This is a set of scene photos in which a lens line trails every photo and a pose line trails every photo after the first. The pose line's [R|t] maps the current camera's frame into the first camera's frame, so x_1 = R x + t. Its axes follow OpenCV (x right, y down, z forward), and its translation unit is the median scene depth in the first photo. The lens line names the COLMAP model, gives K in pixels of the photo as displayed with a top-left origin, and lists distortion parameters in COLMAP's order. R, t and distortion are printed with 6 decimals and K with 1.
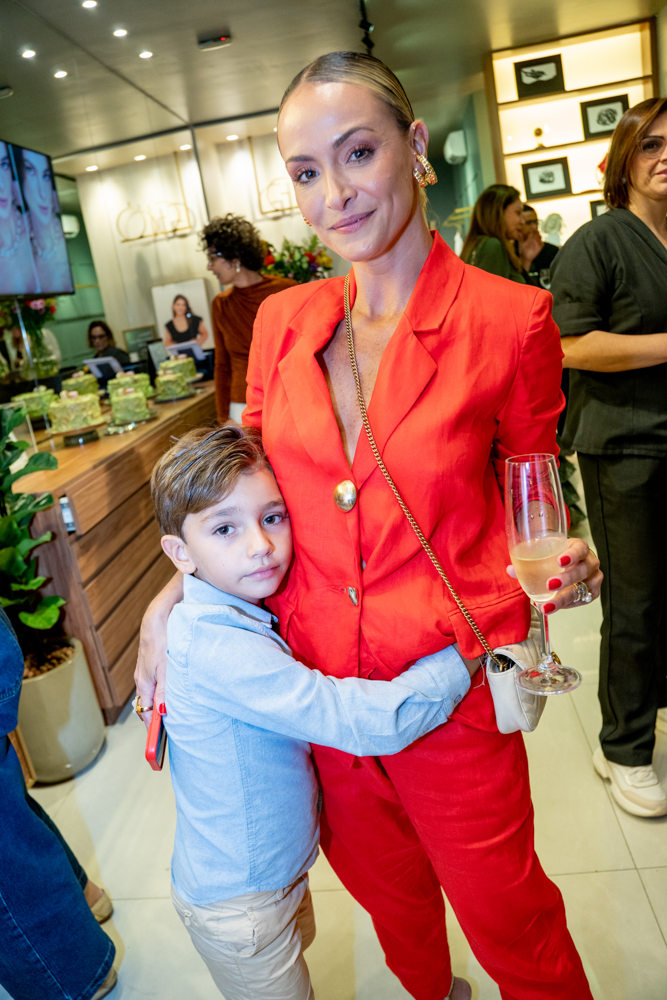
lens RADIAL K [[739.3, 0, 333.5], [0, 739.3, 500.0], [0, 0, 1]] dist [-0.117377, 0.080785]
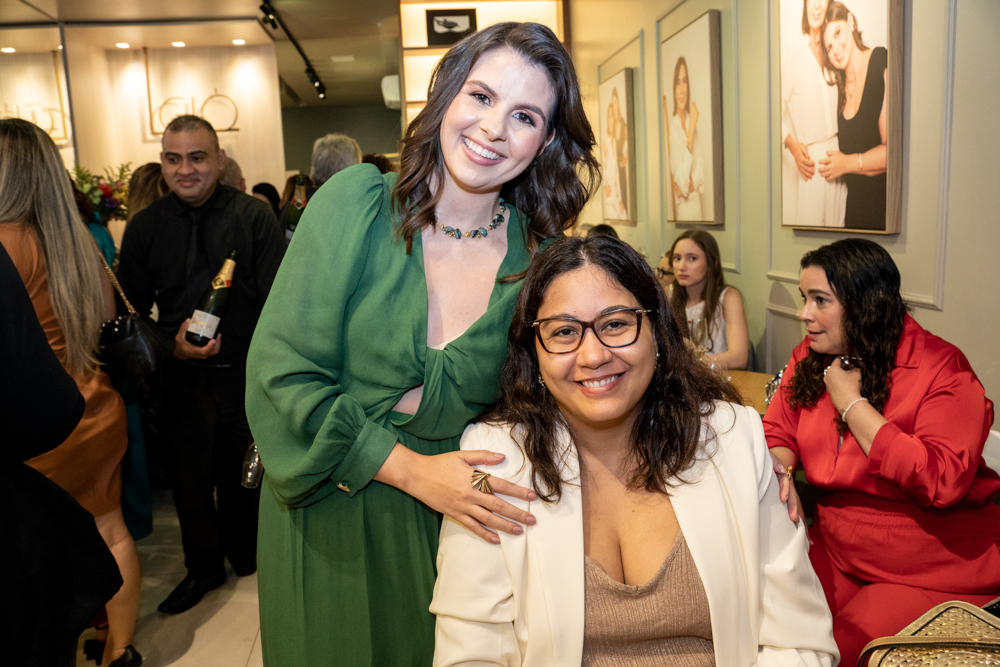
lens RADIAL K [[739.3, 0, 496.6], [0, 739.3, 330.2], [0, 0, 1]] dist [-0.117377, 0.080785]
pose [[0.971417, 0.080838, 0.223191, 0.133358], [-0.048298, 0.987869, -0.147585, -0.052331], [-0.232414, 0.132587, 0.963538, 0.099385]]
